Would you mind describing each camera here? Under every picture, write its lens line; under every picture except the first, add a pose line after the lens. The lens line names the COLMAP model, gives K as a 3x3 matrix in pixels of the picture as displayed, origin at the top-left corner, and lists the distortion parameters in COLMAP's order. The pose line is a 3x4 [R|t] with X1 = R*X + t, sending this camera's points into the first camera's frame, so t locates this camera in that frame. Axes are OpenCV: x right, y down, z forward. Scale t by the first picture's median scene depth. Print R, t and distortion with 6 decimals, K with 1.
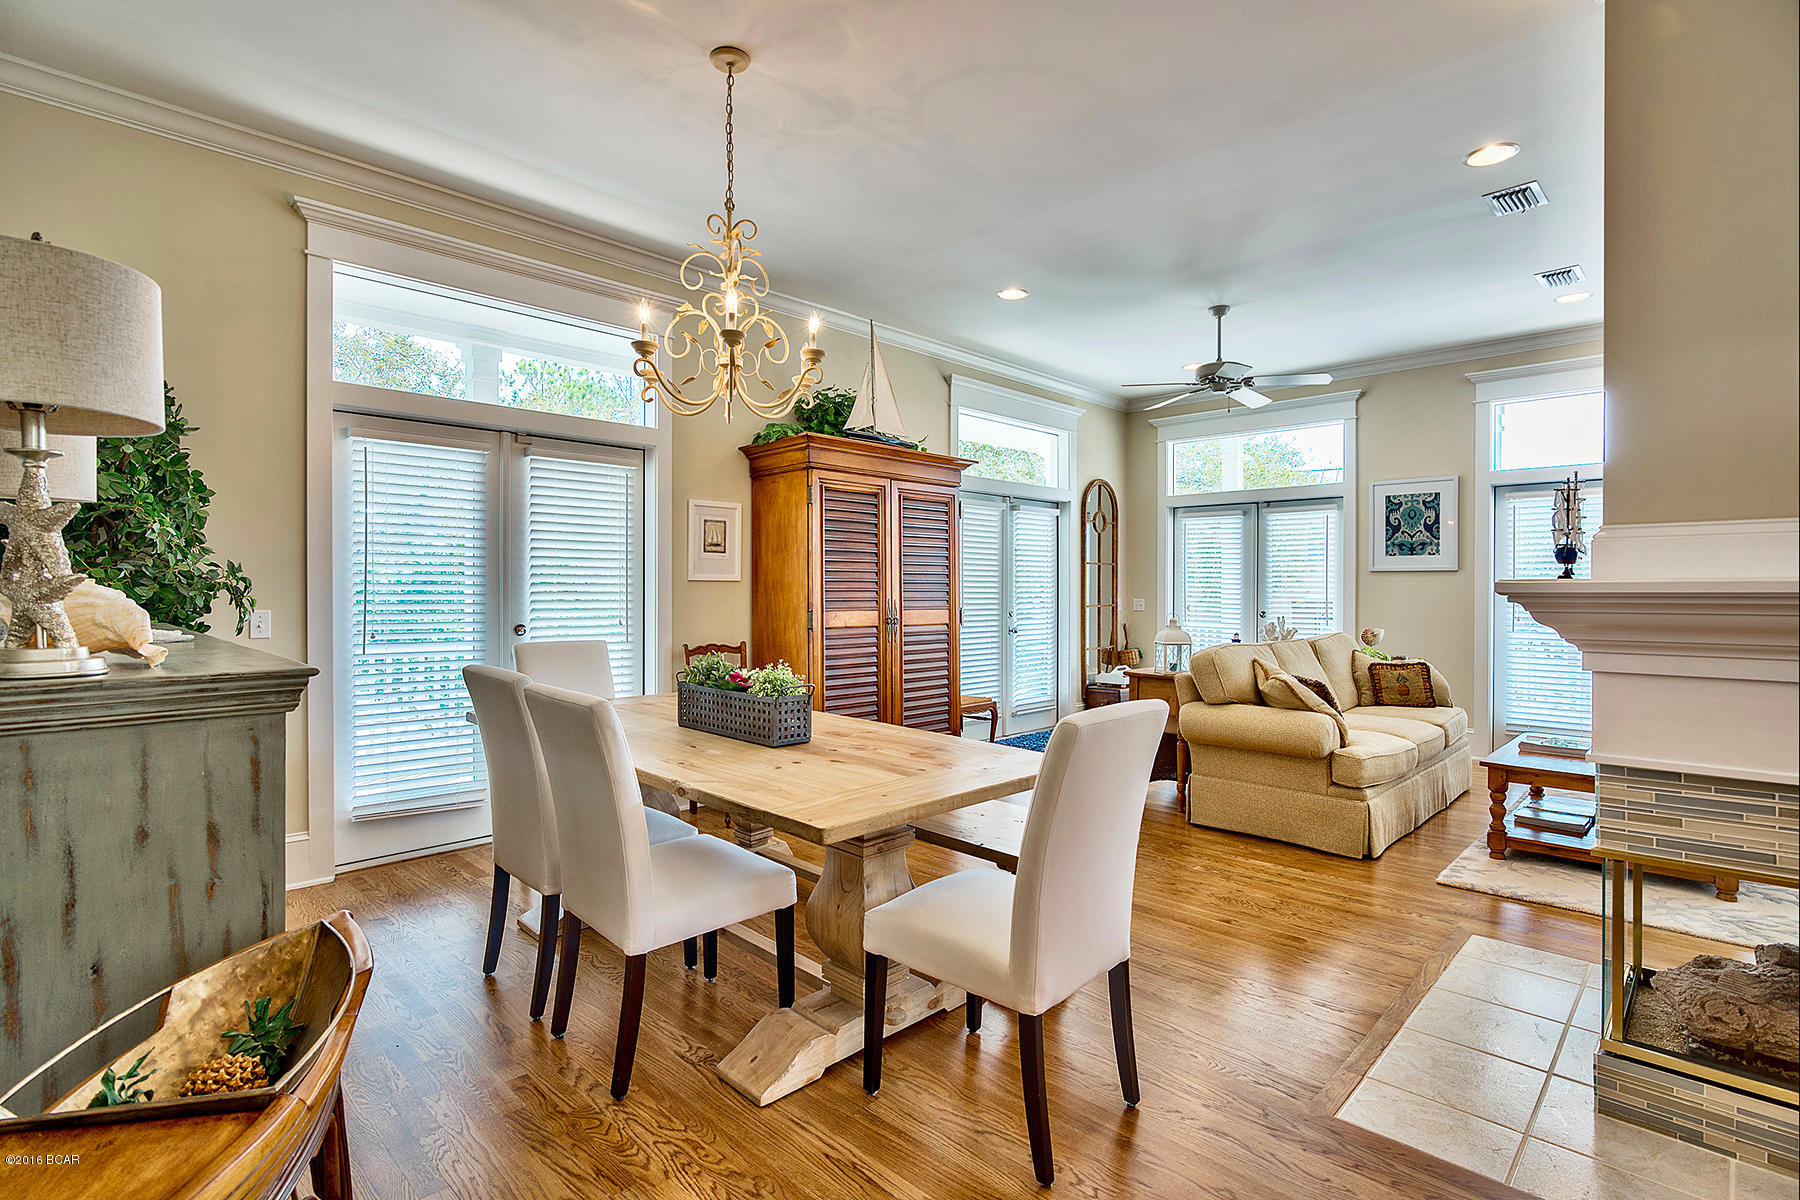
lens RADIAL K [[856.3, 0, 900.0], [0, 856.3, 600.0], [0, 0, 1]] dist [-0.001166, -0.000054]
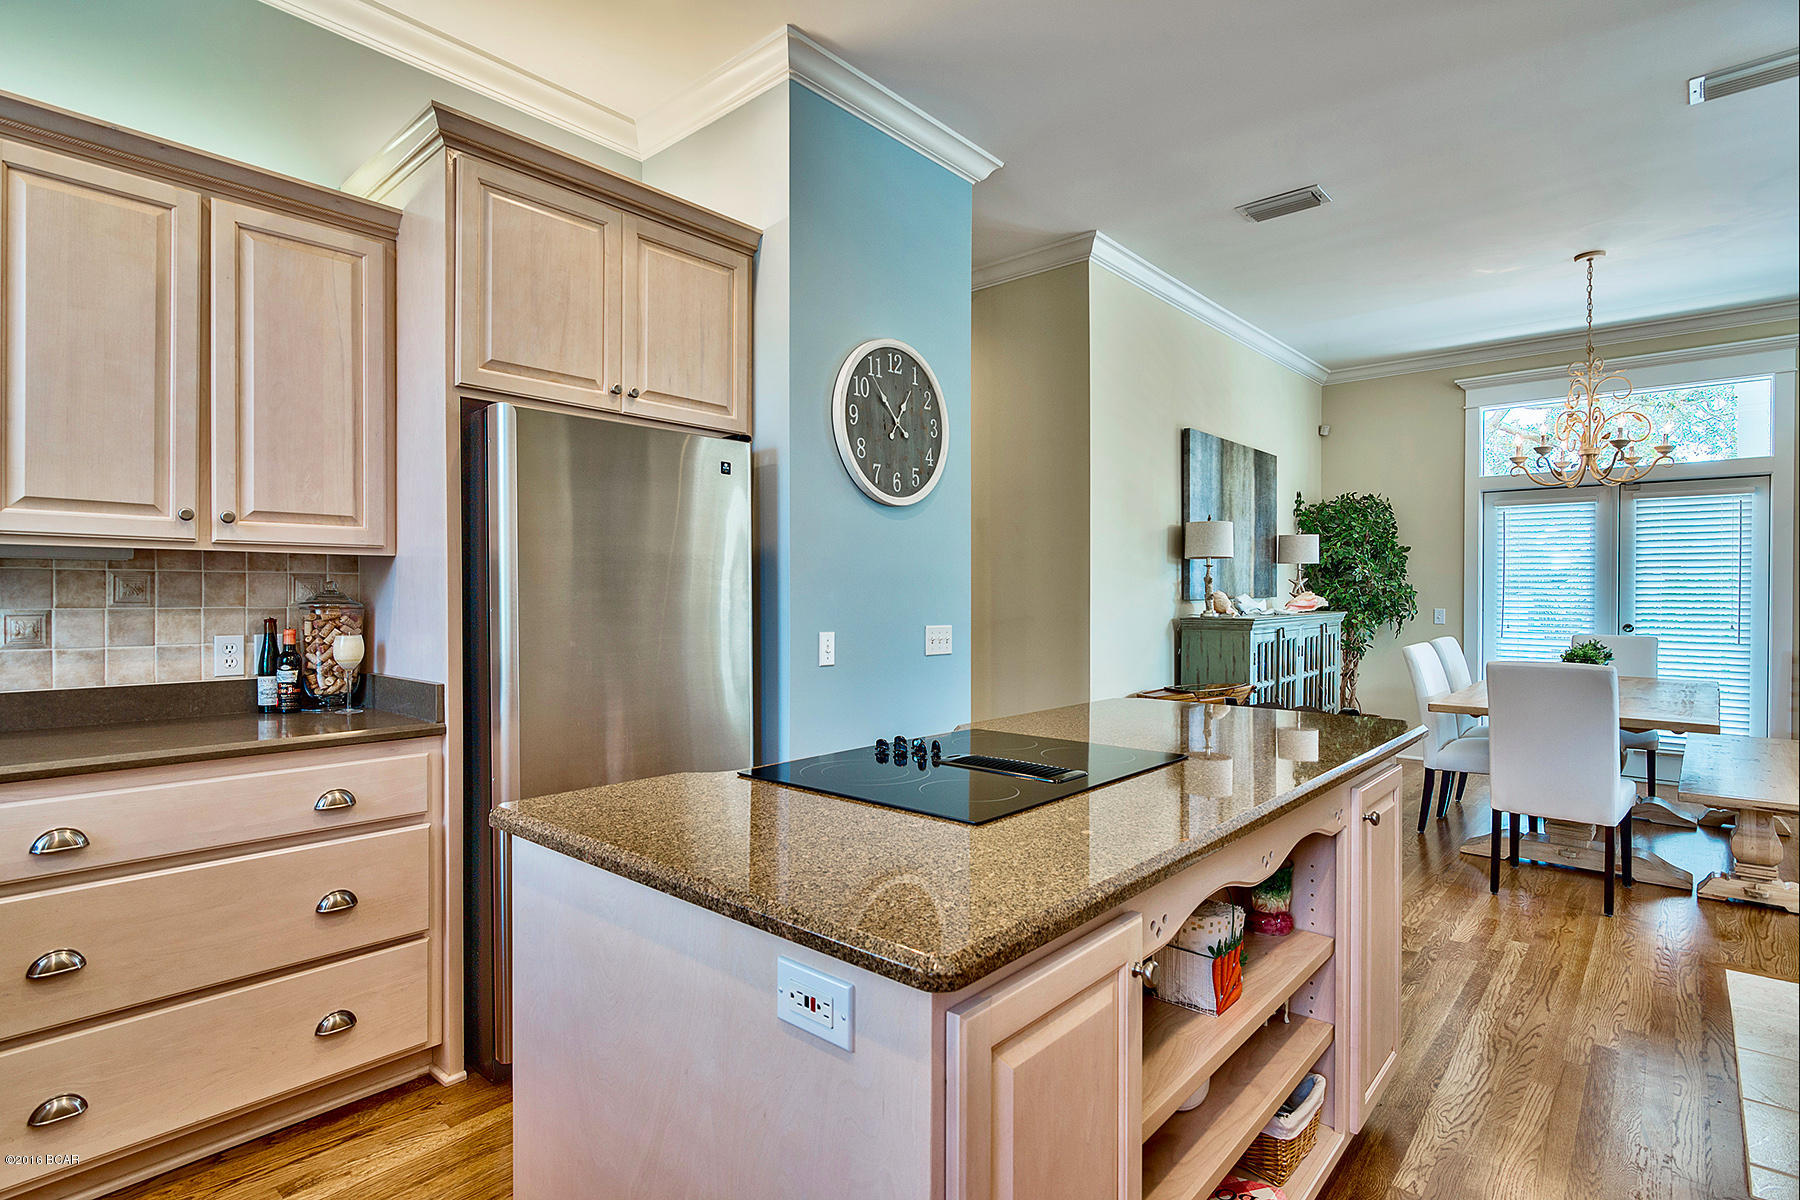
lens RADIAL K [[892.3, 0, 901.7], [0, 892.3, 593.7], [0, 0, 1]] dist [-0.002500, -0.000345]
pose [[0.051891, -0.001543, -0.998652, 1.054994], [-0.014236, 0.999896, -0.002284, -0.000615], [0.998551, 0.014336, 0.051864, -0.247891]]
